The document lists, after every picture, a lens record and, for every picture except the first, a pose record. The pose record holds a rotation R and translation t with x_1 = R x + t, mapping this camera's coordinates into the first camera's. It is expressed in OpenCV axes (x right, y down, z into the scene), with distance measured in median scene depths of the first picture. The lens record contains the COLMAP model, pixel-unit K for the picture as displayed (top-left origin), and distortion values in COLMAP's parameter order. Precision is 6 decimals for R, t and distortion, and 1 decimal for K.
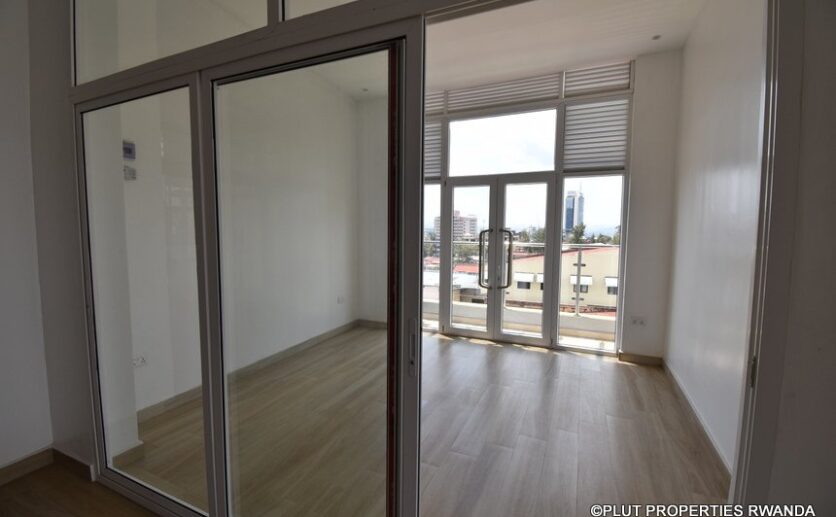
lens RADIAL K [[388.8, 0, 417.5], [0, 388.8, 260.8], [0, 0, 1]] dist [-0.000672, 0.000825]
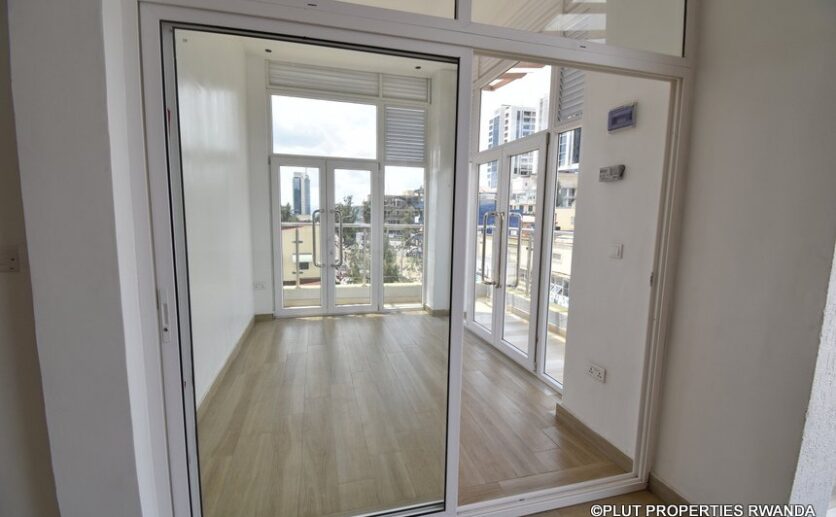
lens RADIAL K [[375.7, 0, 410.6], [0, 375.7, 259.6], [0, 0, 1]] dist [-0.003851, -0.002476]
pose [[0.745235, -0.067582, 0.663368, -0.356635], [0.030788, 0.997277, 0.067012, -0.009880], [-0.666091, -0.029516, 0.745286, 0.102931]]
